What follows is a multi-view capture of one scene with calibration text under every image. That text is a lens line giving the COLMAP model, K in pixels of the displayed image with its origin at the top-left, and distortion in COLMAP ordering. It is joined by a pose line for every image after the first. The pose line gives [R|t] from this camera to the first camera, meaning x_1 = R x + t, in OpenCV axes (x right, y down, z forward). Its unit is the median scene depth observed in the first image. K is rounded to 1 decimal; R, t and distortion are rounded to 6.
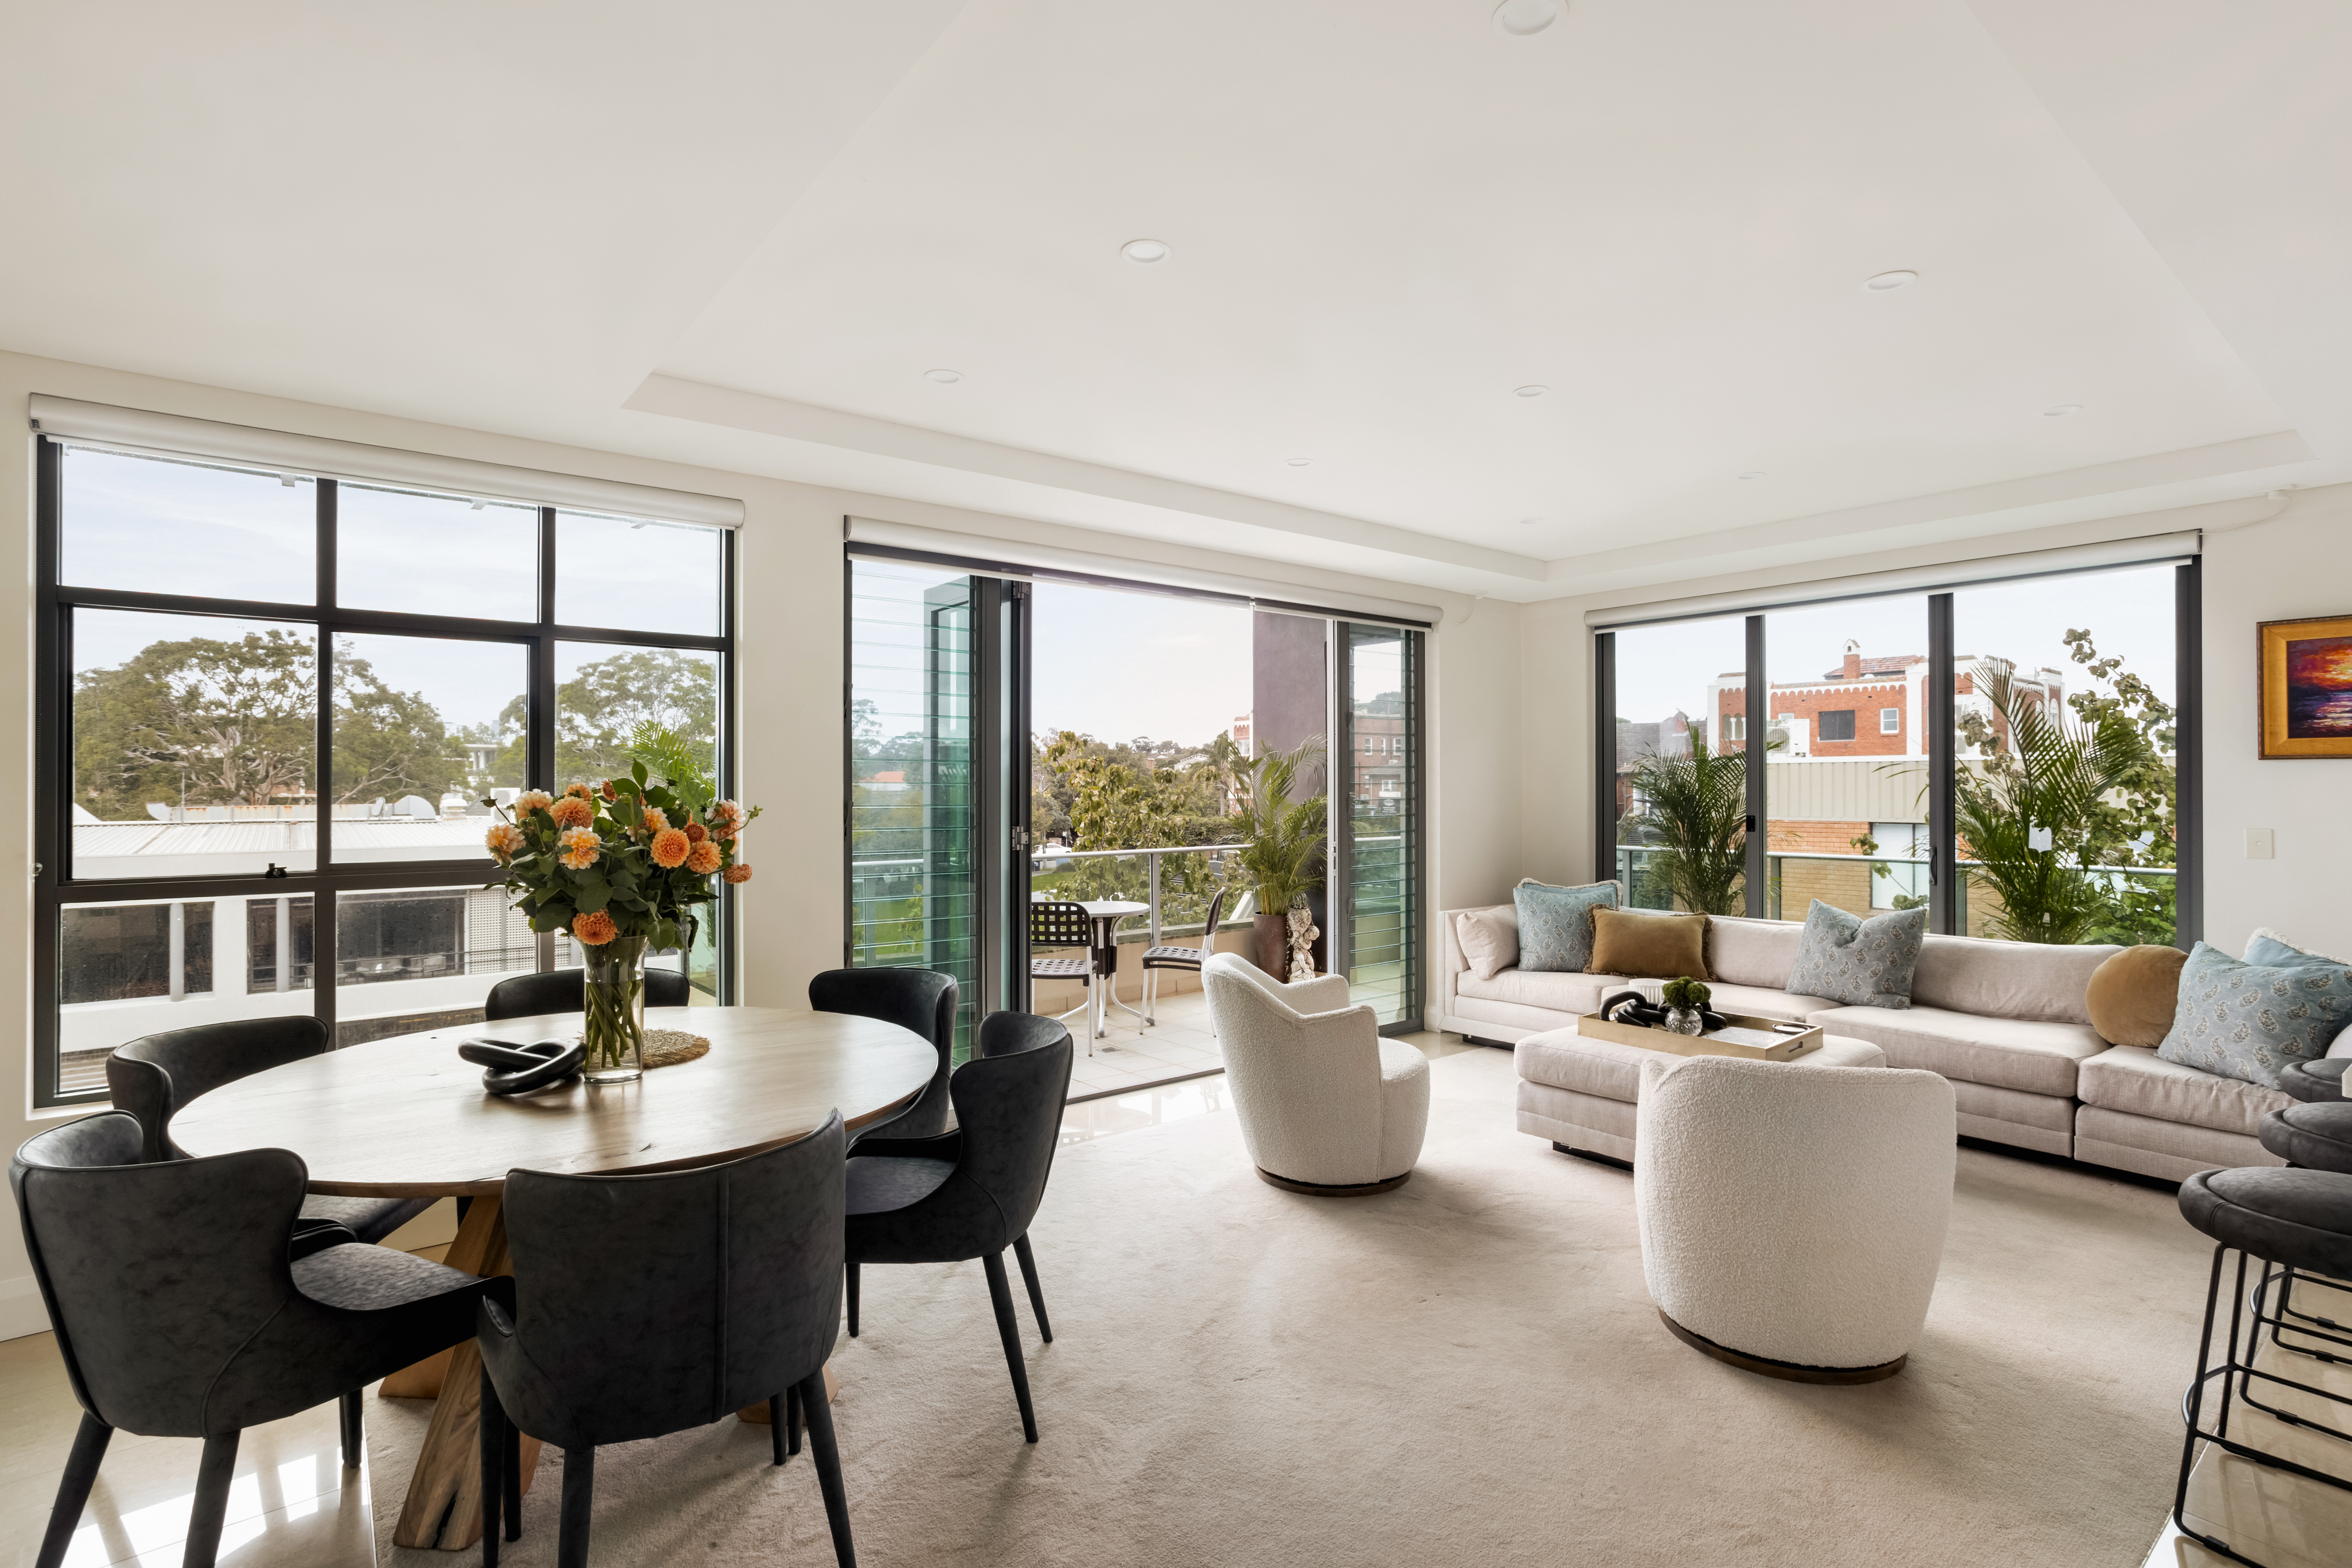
lens RADIAL K [[1129.8, 0, 1176.0], [0, 1129.8, 784.0], [0, 0, 1]] dist [-0.062312, 0.036830]
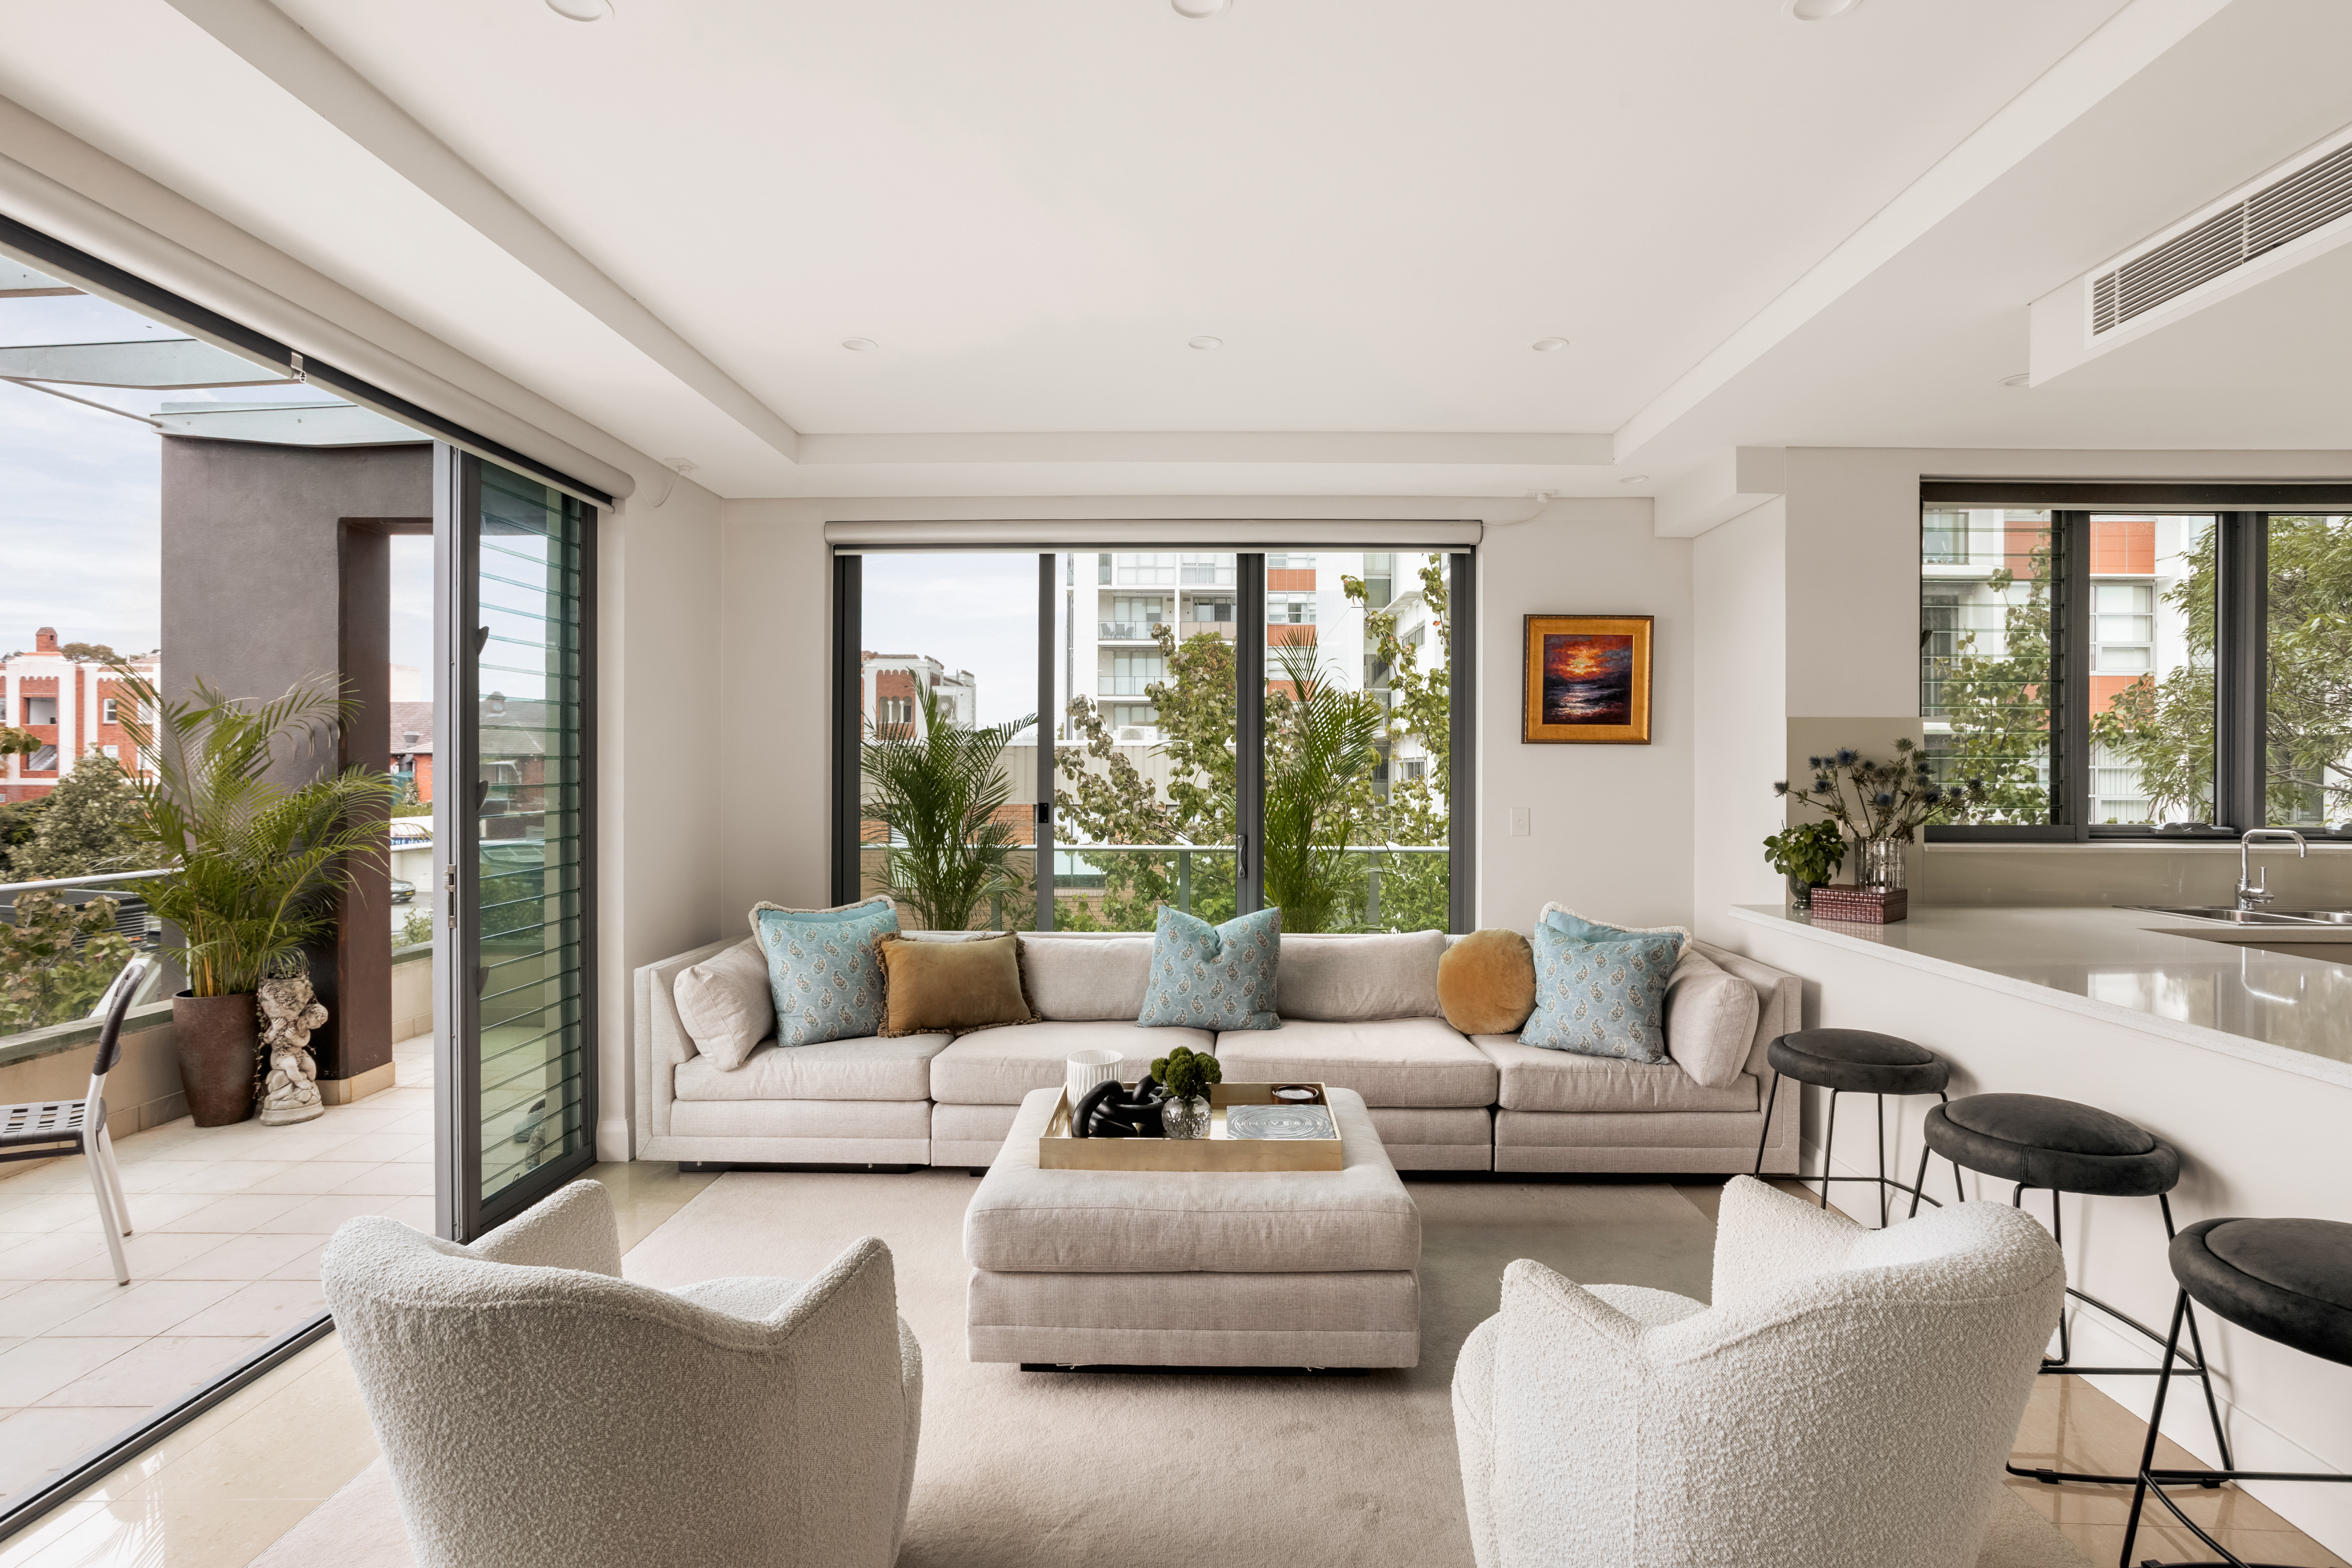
lens RADIAL K [[1129.8, 0, 1176.0], [0, 1129.8, 784.0], [0, 0, 1]] dist [-0.062312, 0.036830]
pose [[0.631084, -0.005711, 0.775693, -0.061707], [-0.005666, 0.999912, 0.011972, 0.005004], [-0.775693, -0.011950, 0.630997, 0.485926]]
